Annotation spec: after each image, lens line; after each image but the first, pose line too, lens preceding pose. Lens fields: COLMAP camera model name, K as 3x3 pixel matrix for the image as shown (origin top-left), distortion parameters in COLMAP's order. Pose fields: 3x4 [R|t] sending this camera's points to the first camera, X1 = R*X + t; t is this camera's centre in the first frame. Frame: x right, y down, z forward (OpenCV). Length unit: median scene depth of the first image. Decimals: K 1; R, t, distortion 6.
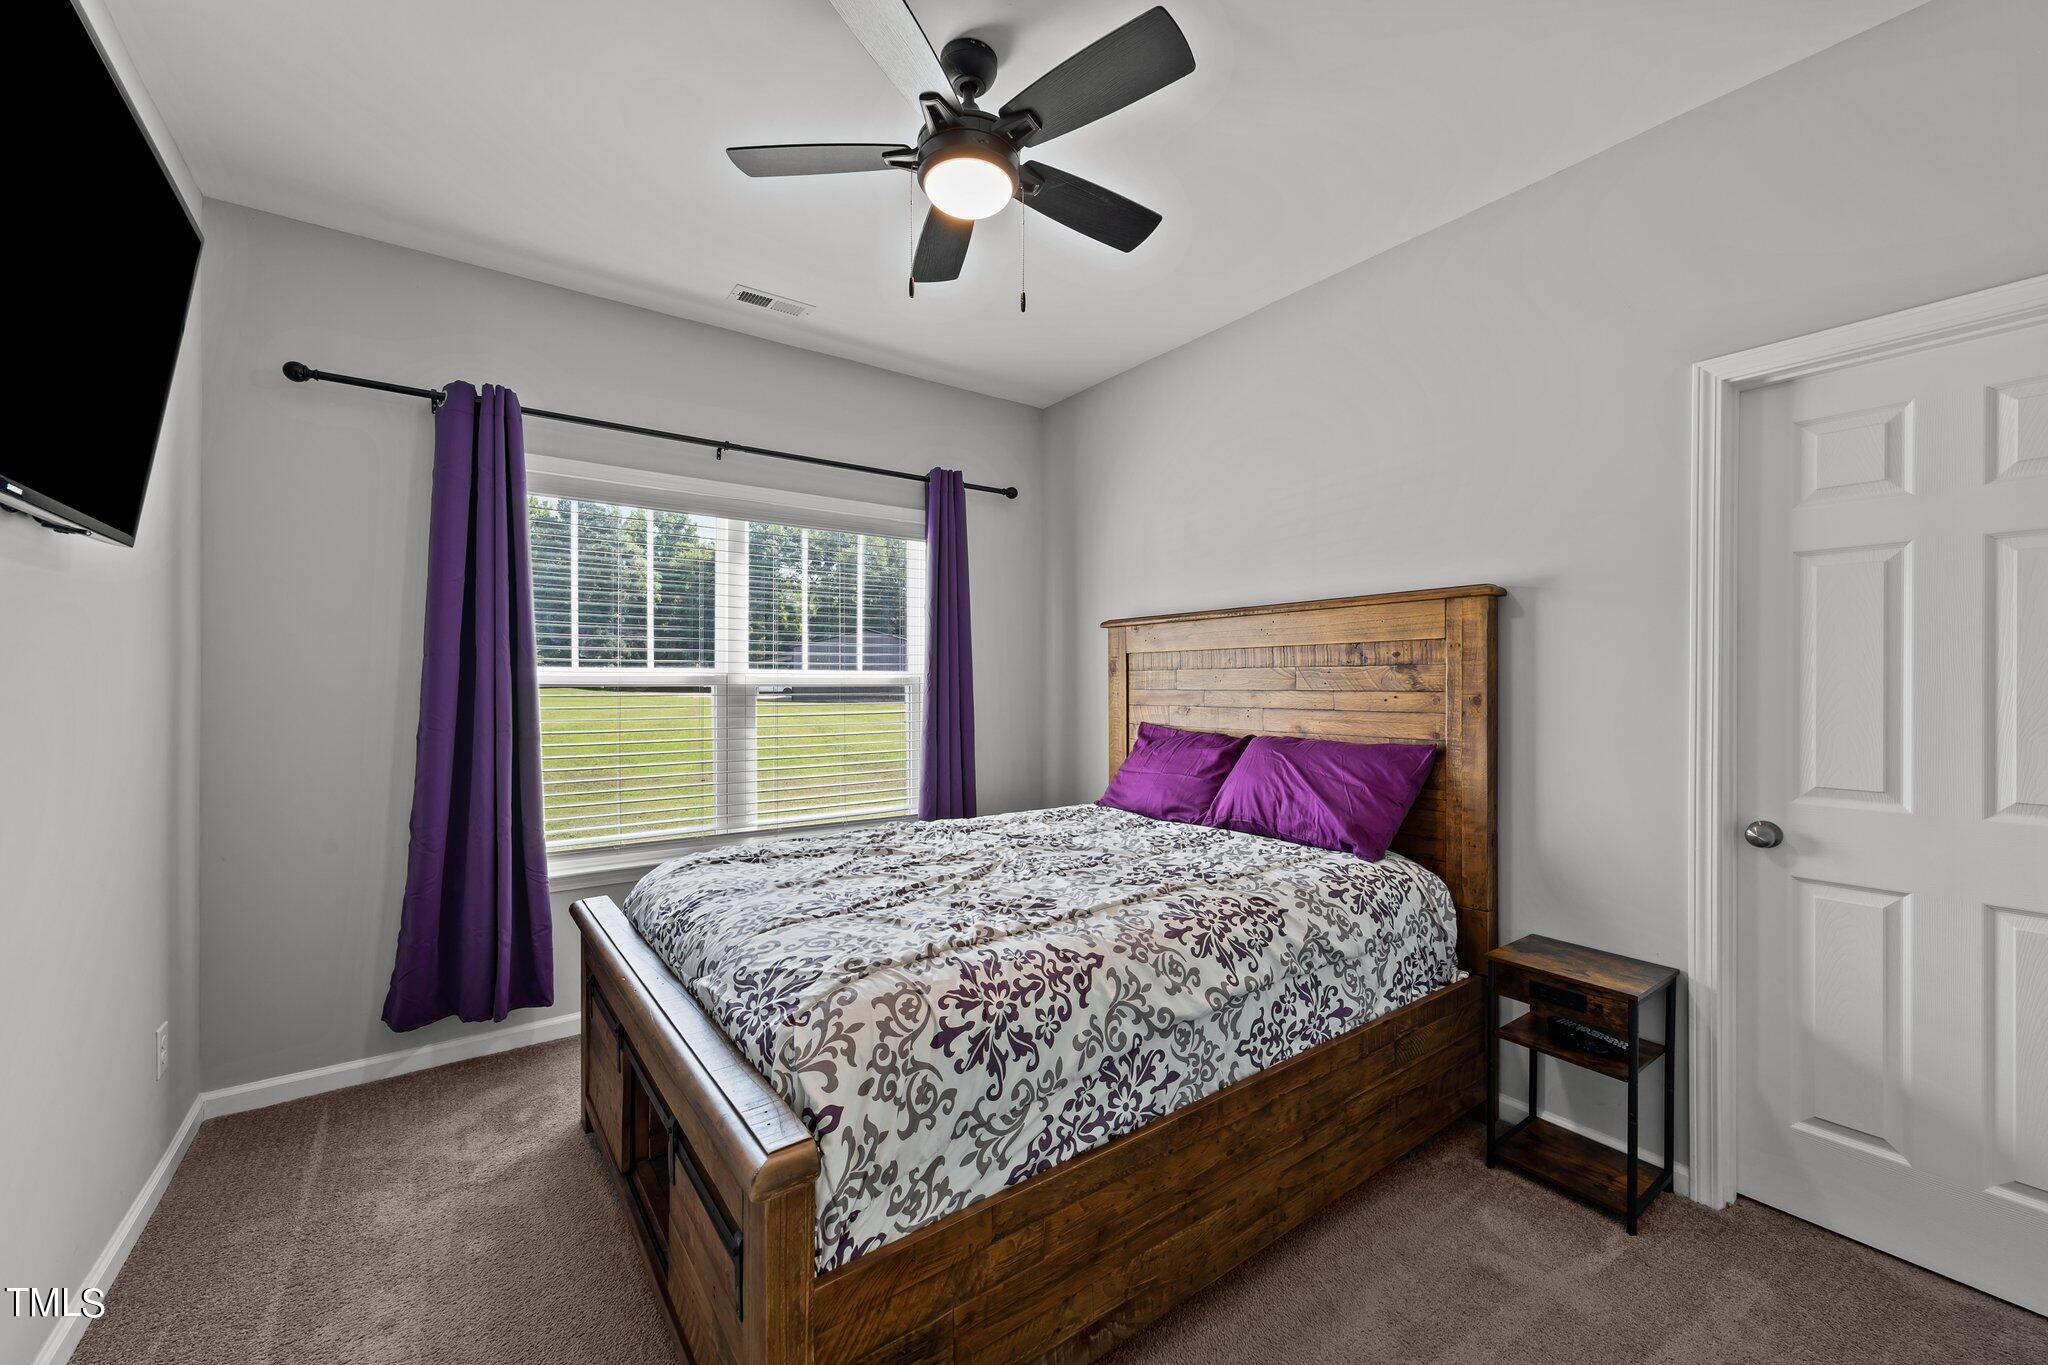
lens RADIAL K [[797.4, 0, 1027.6], [0, 797.4, 684.4], [0, 0, 1]] dist [0.007386, -0.001993]
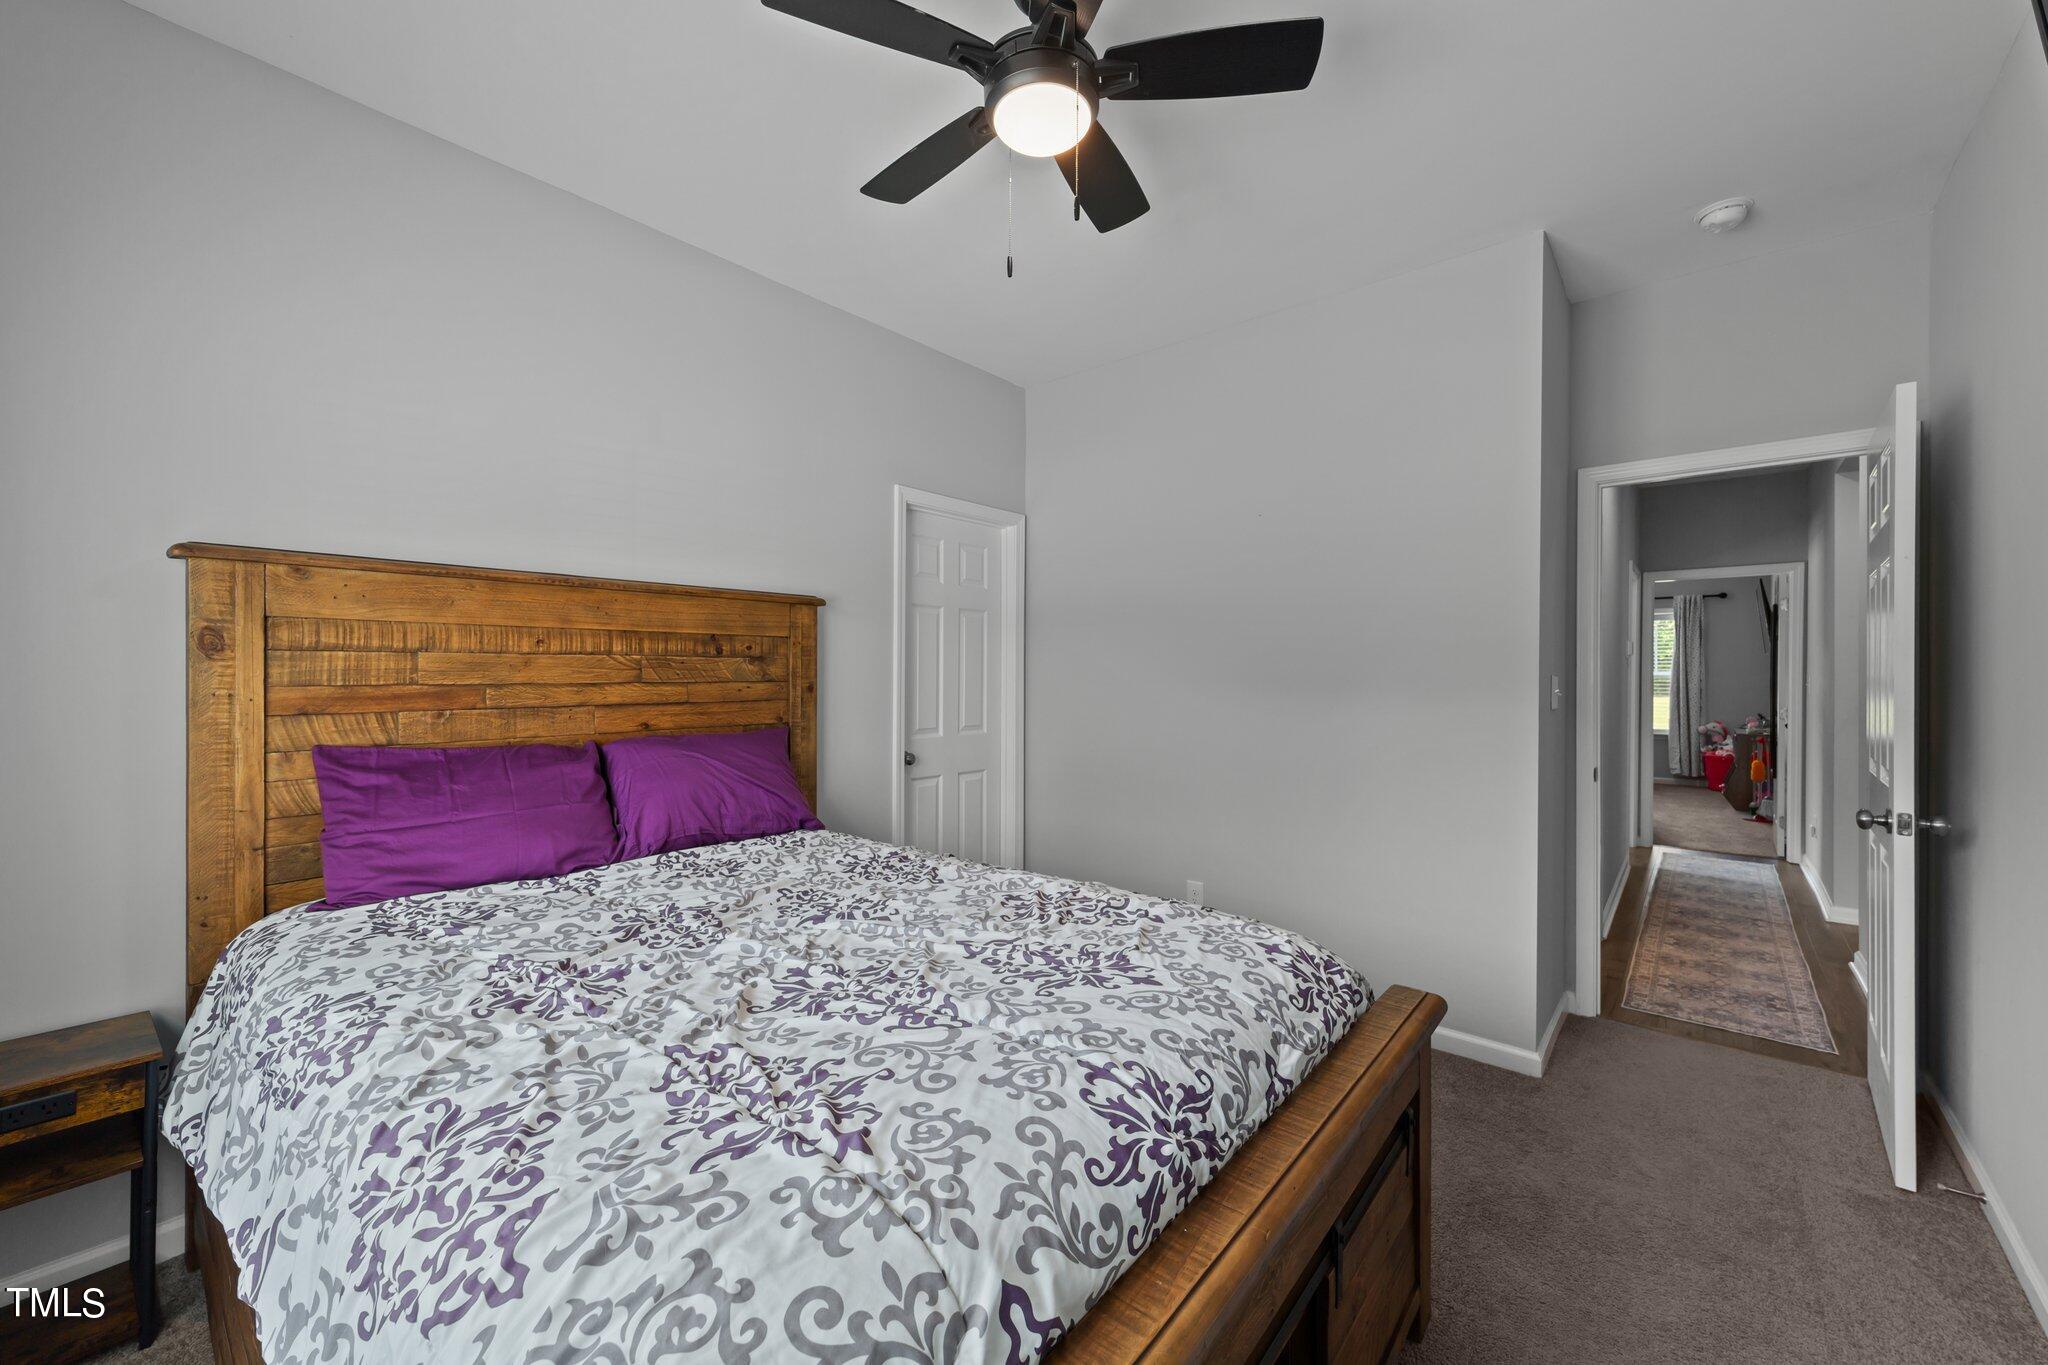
lens RADIAL K [[797.4, 0, 1023.8], [0, 797.4, 677.3], [0, 0, 1]] dist [0.007386, -0.001993]
pose [[-0.236525, -0.004062, 0.971617, -0.695242], [0.001468, 0.999989, 0.004538, -0.001821], [-0.971624, 0.002499, -0.236516, 0.910572]]
